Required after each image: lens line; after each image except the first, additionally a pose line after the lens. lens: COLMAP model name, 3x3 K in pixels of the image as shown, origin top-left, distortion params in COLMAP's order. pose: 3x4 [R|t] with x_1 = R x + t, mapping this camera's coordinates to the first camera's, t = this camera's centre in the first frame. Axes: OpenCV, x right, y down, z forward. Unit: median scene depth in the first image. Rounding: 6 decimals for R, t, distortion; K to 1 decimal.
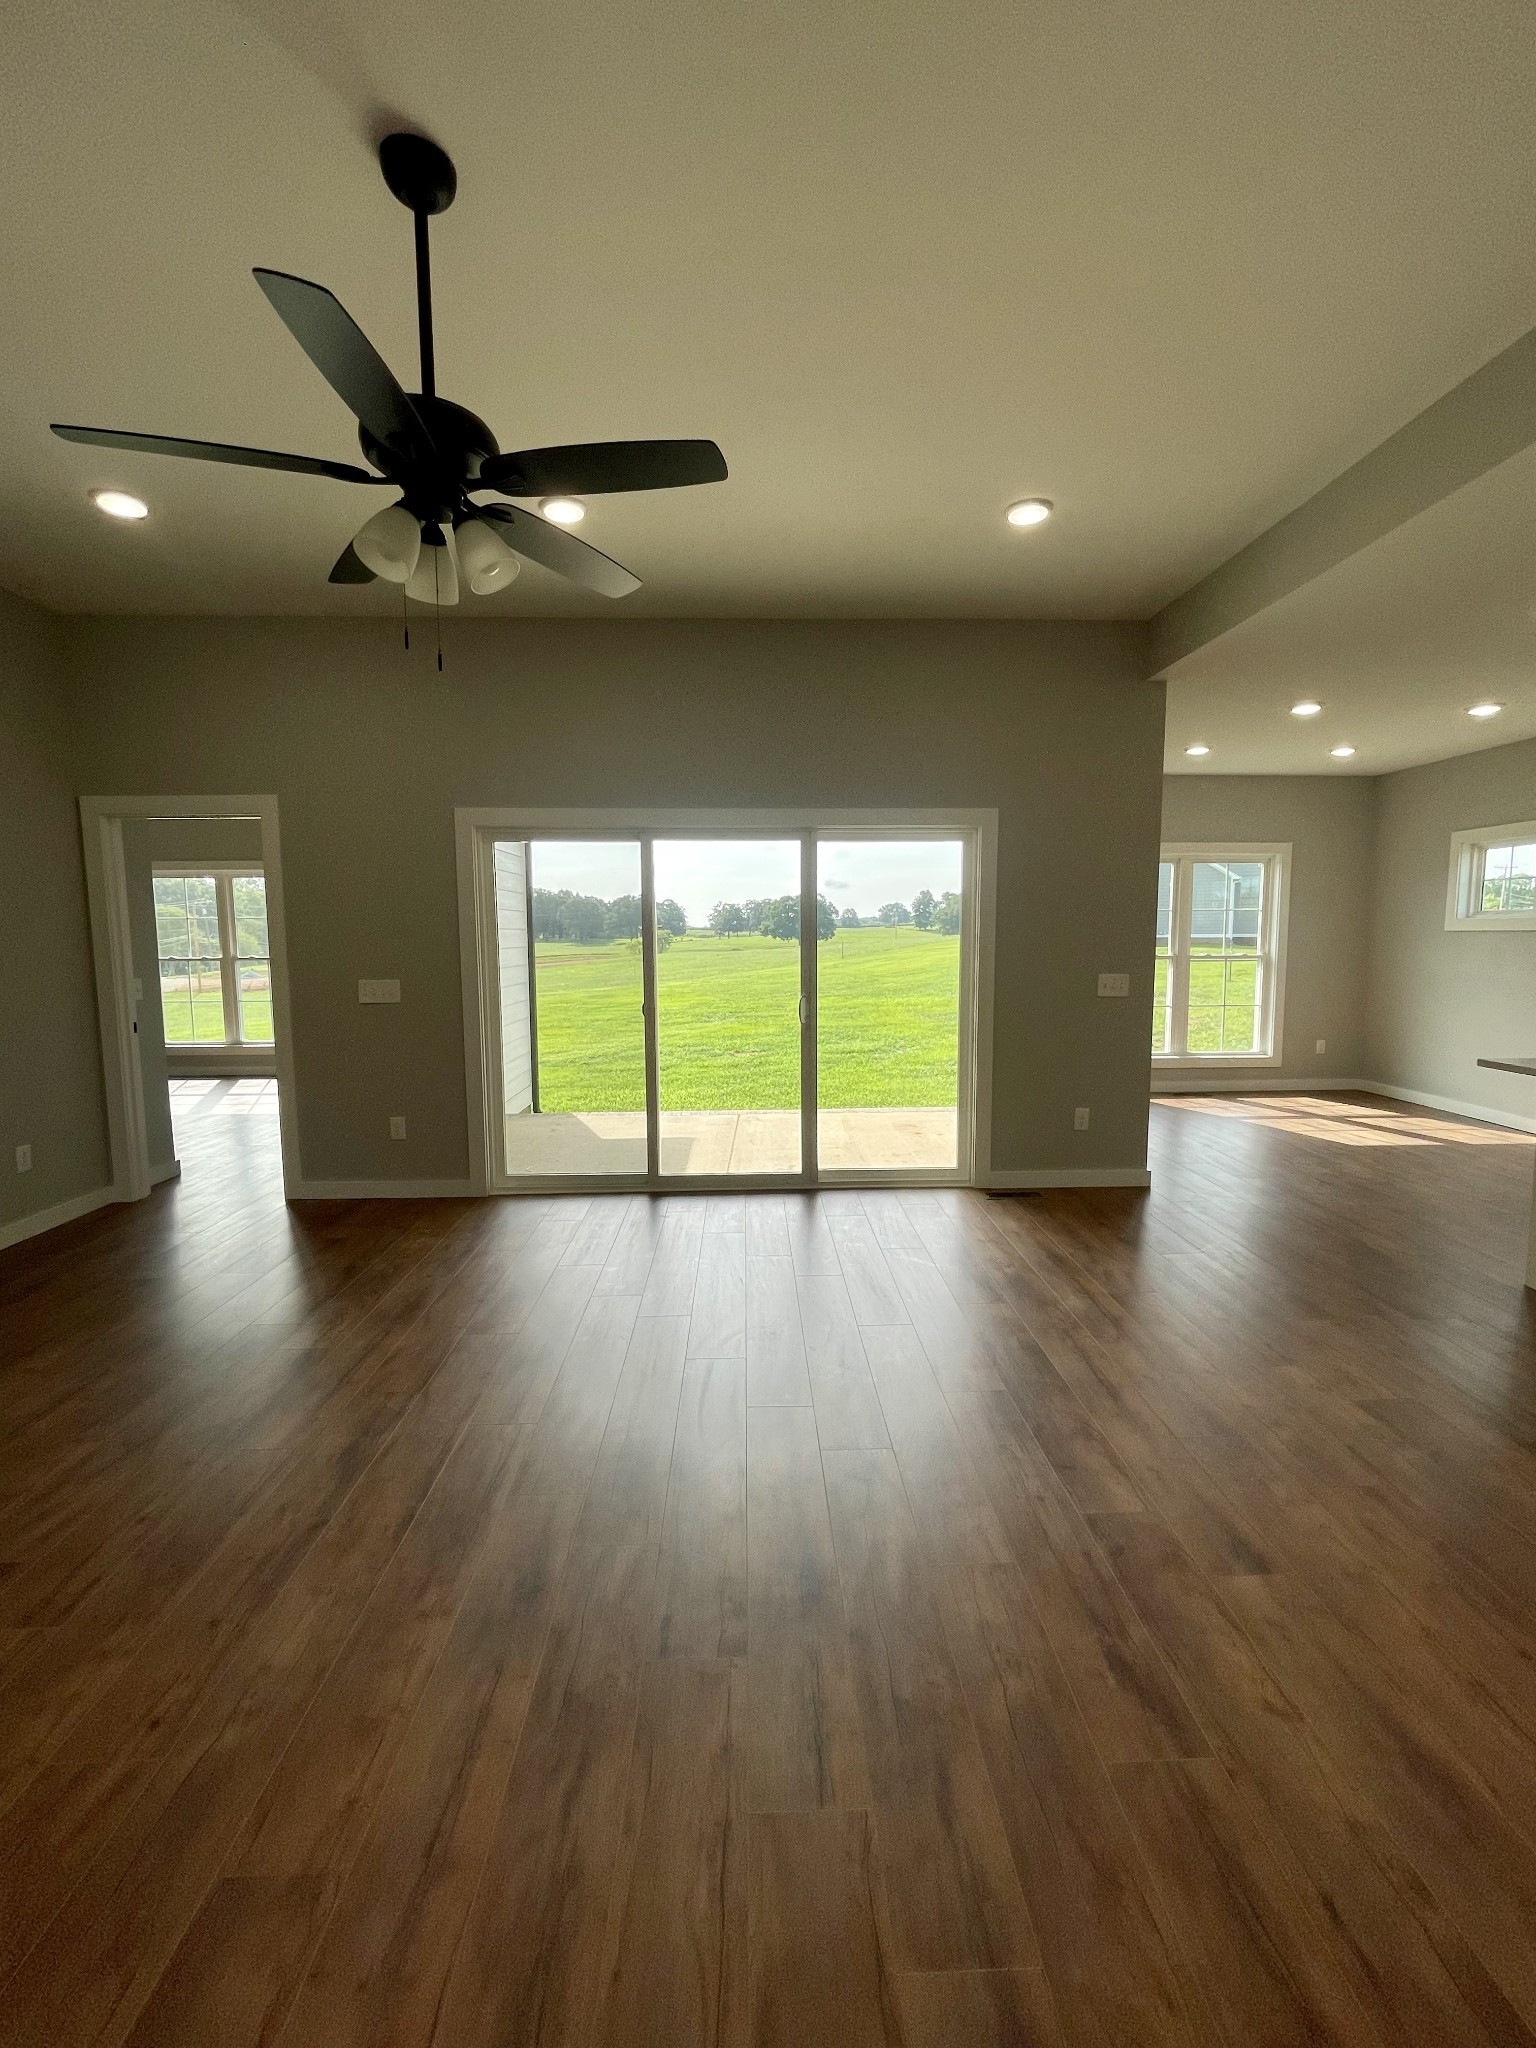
lens RADIAL K [[850.4, 0, 772.0], [0, 850.4, 1021.9], [0, 0, 1]] dist [-0.008401, 0.000276]
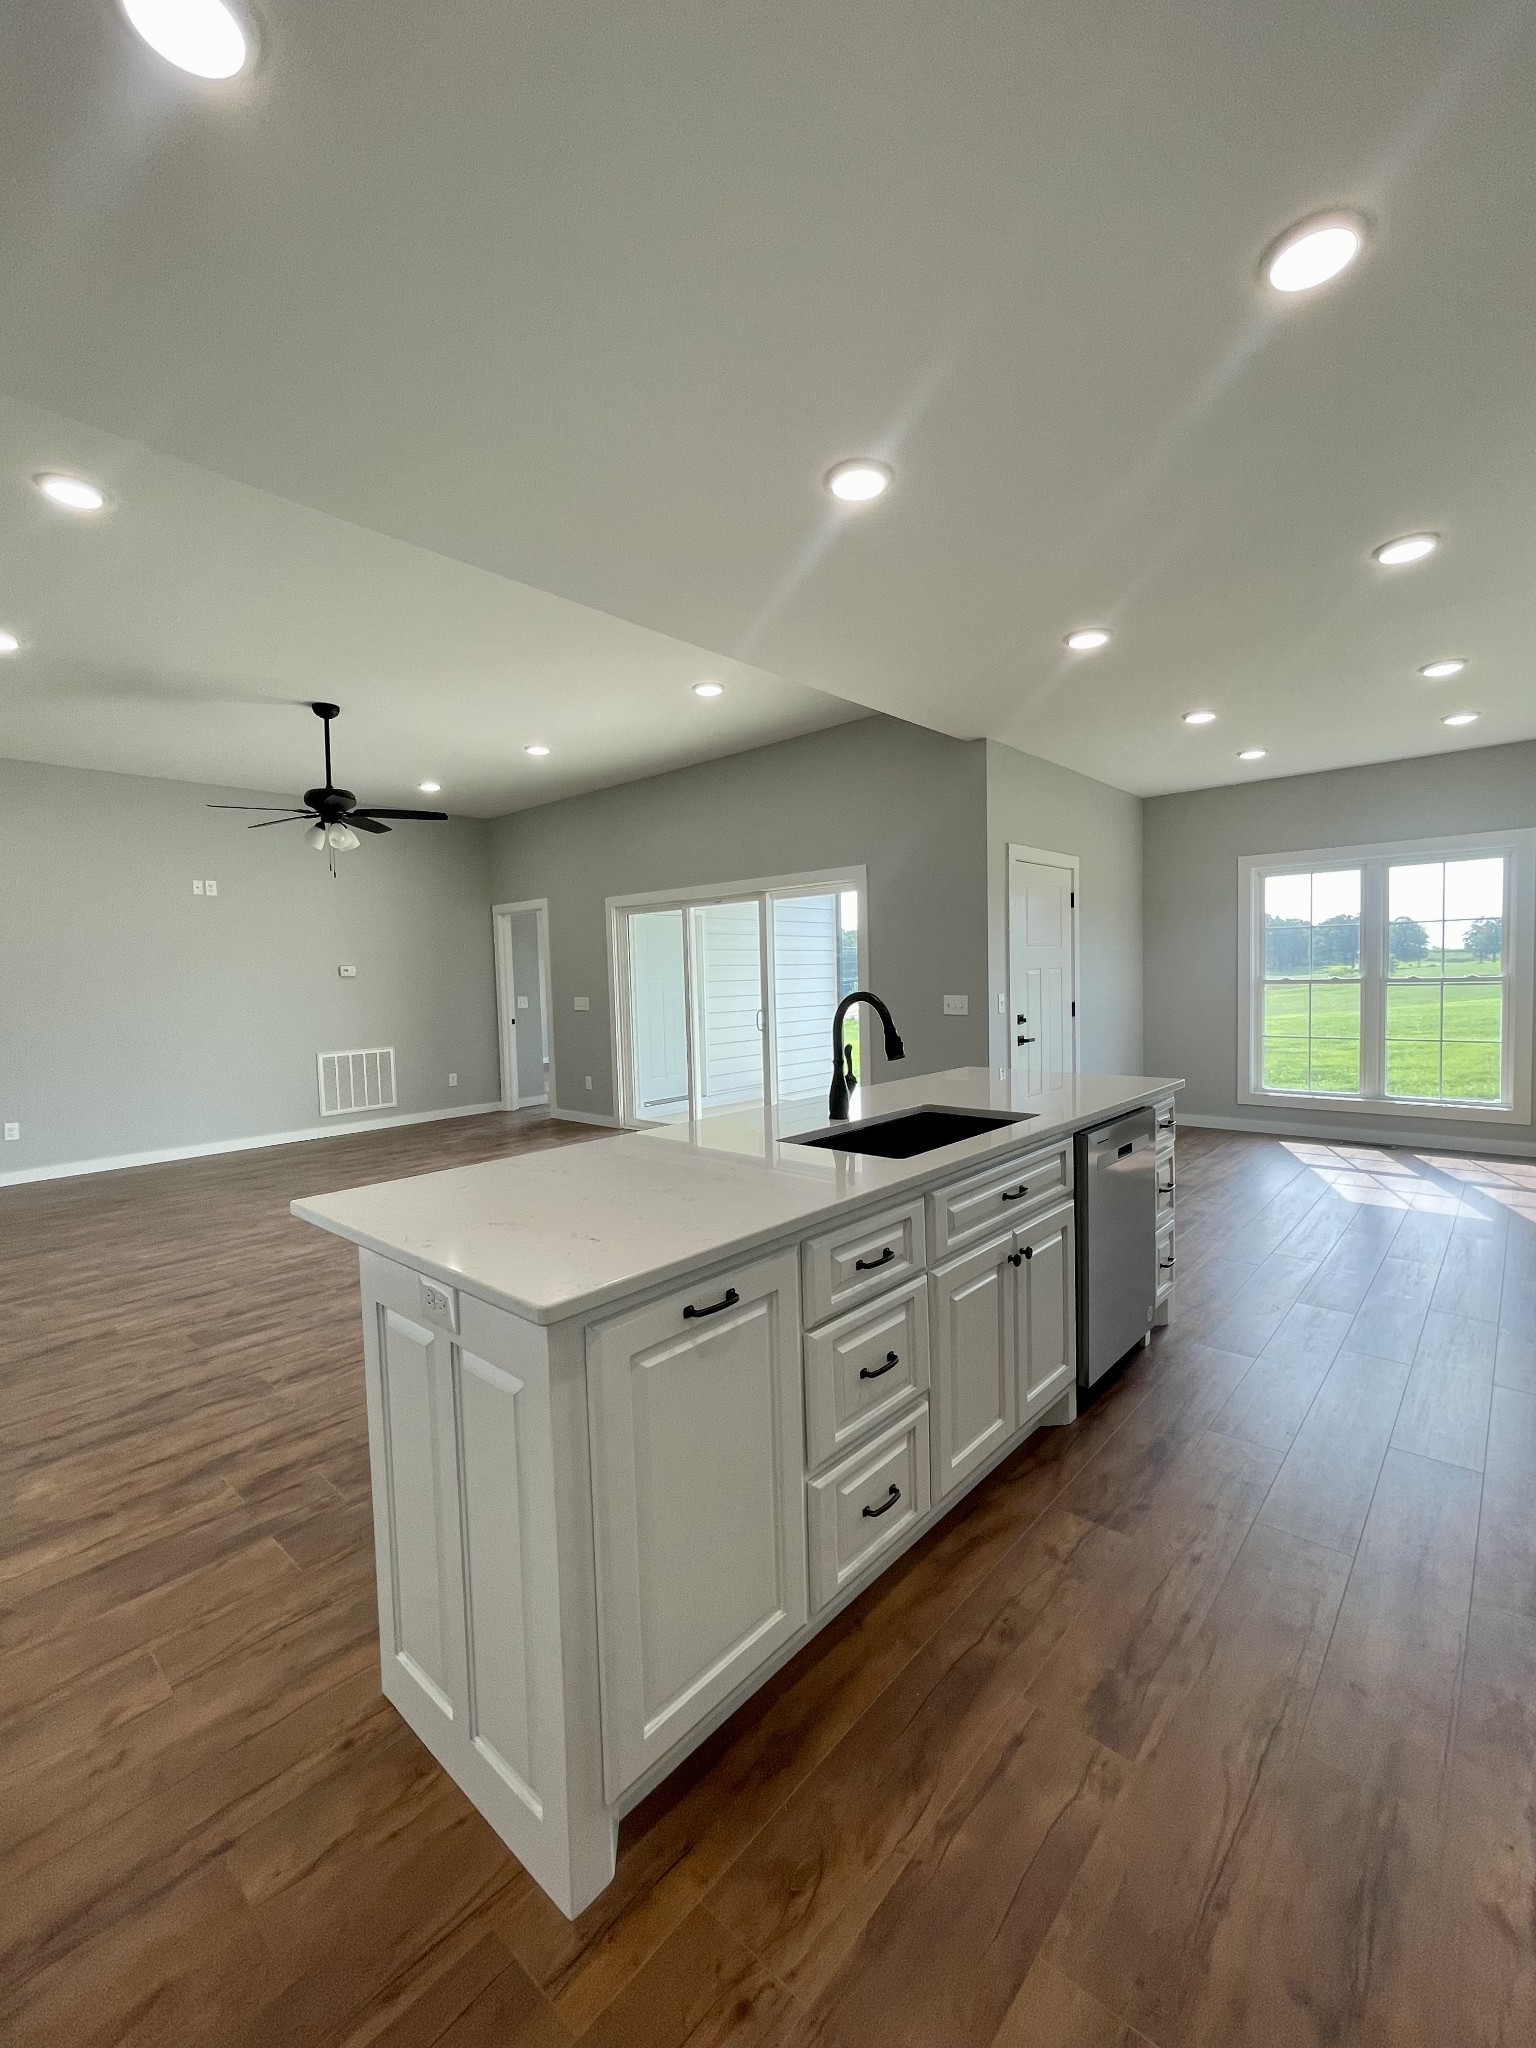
lens RADIAL K [[850.4, 0, 781.3], [0, 850.4, 1022.1], [0, 0, 1]] dist [-0.008401, 0.000276]
pose [[0.731760, 0.023447, -0.681159, 1.012939], [-0.047649, 0.998723, -0.016811, 0.010557], [0.679895, 0.044758, 0.731942, -0.002602]]
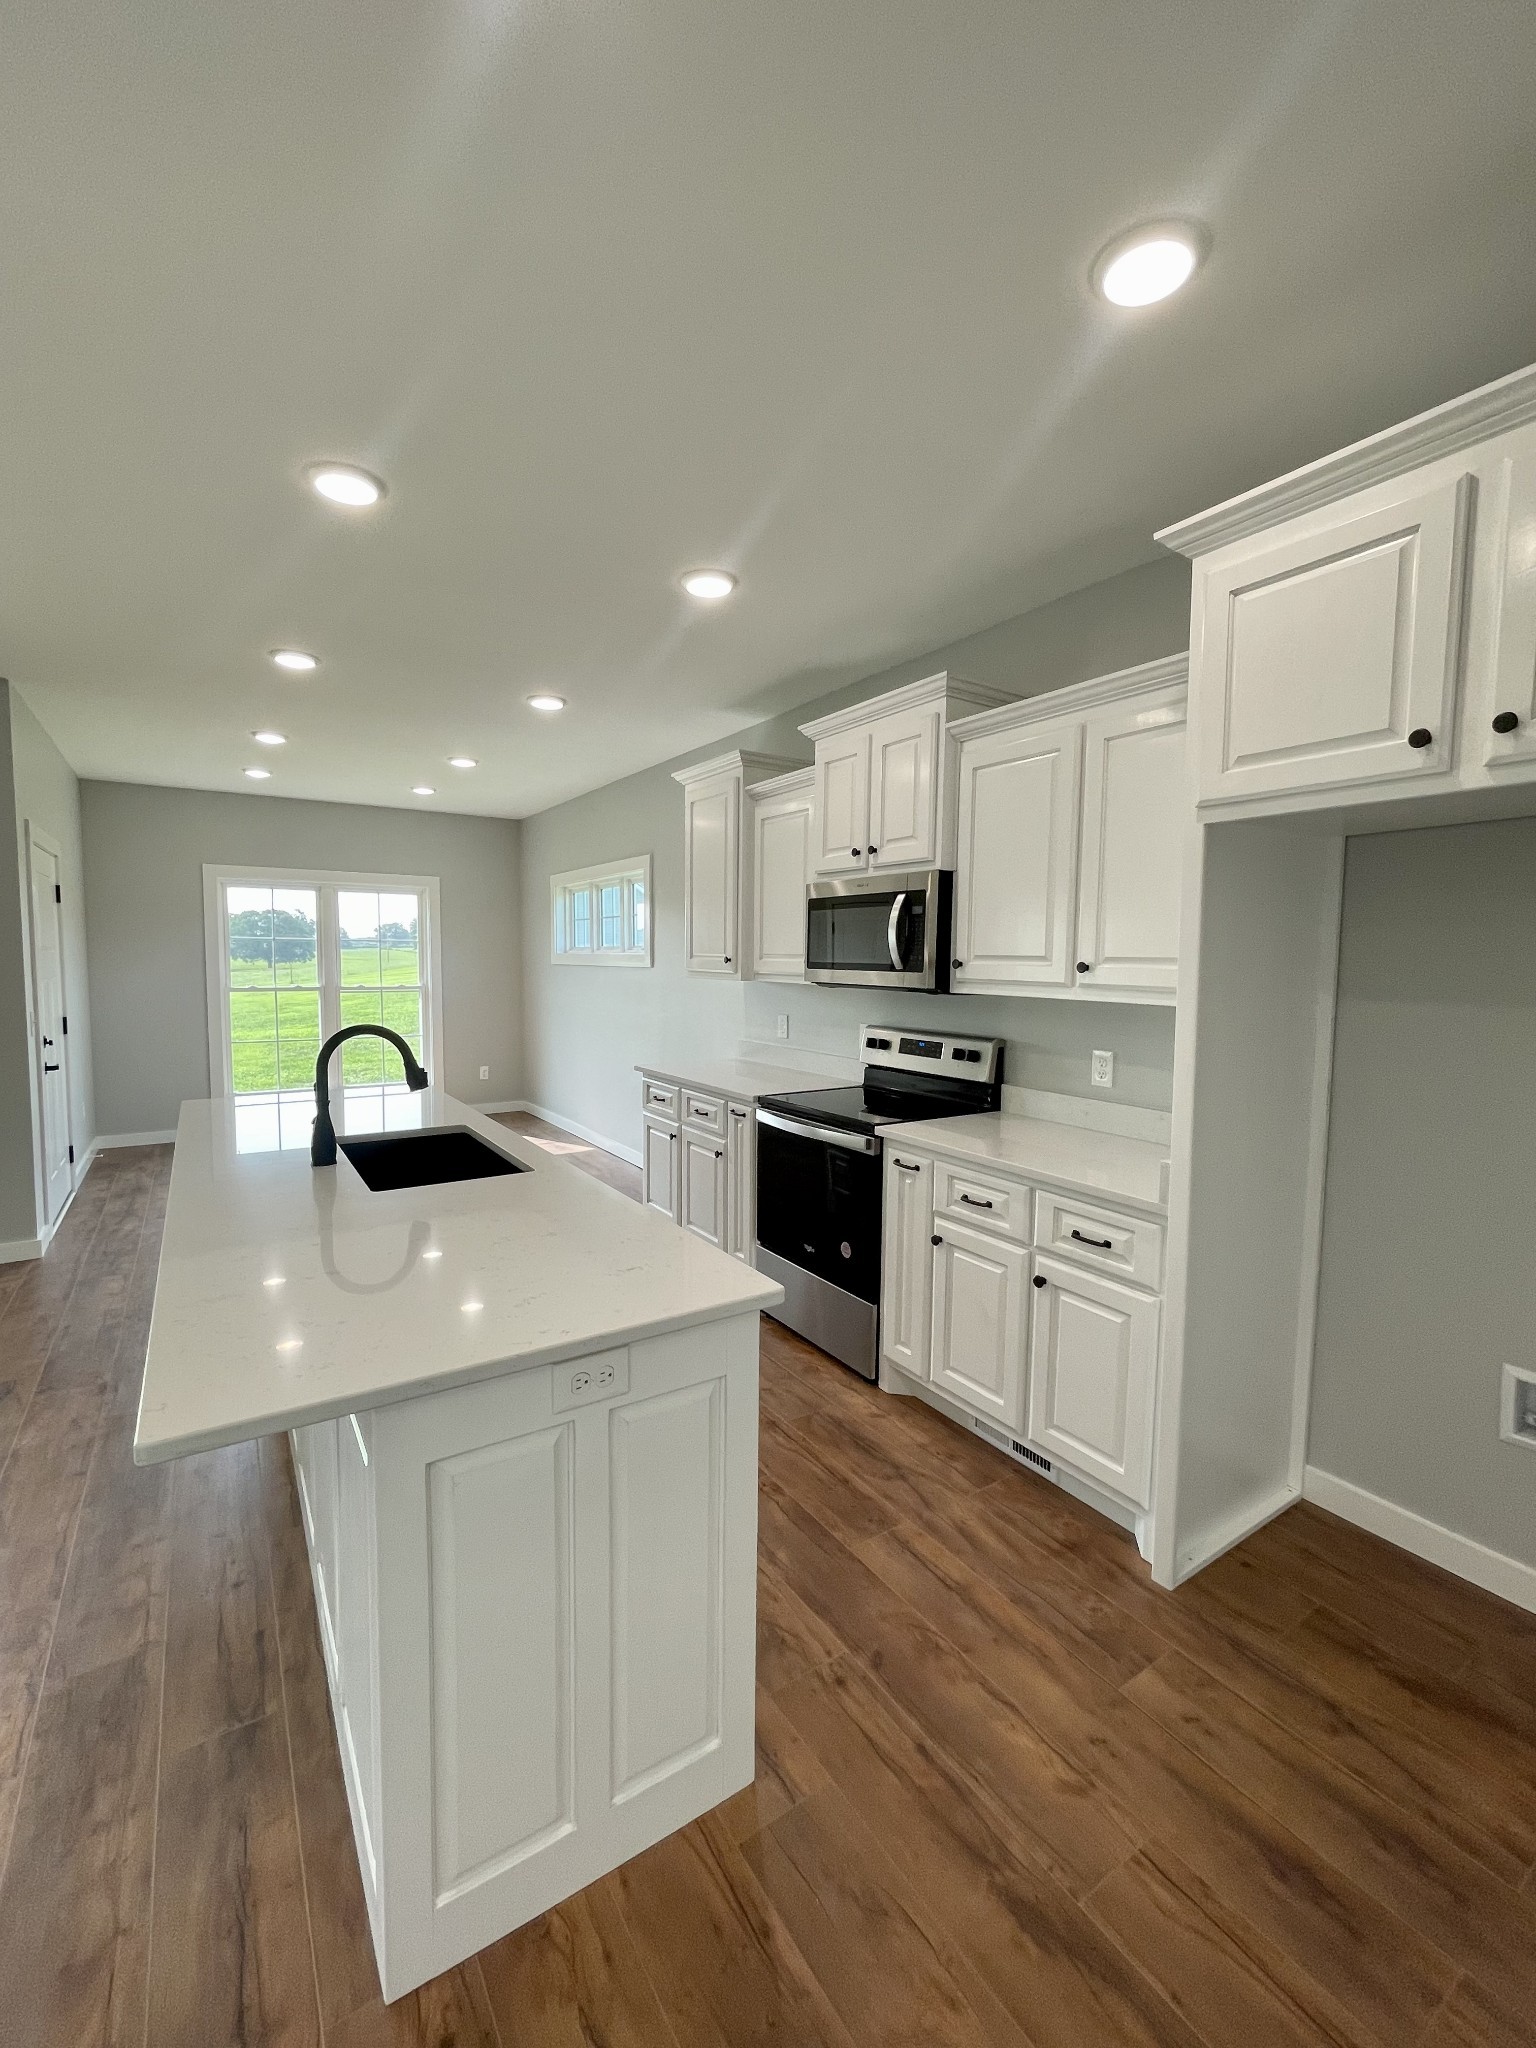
lens RADIAL K [[850.4, 0, 770.0], [0, 850.4, 1026.7], [0, 0, 1]] dist [-0.008401, 0.000276]
pose [[0.848216, -0.027349, 0.528943, 0.640127], [0.039342, 0.999160, -0.011426, -0.002882], [-0.528187, 0.030502, 0.848580, -0.133146]]
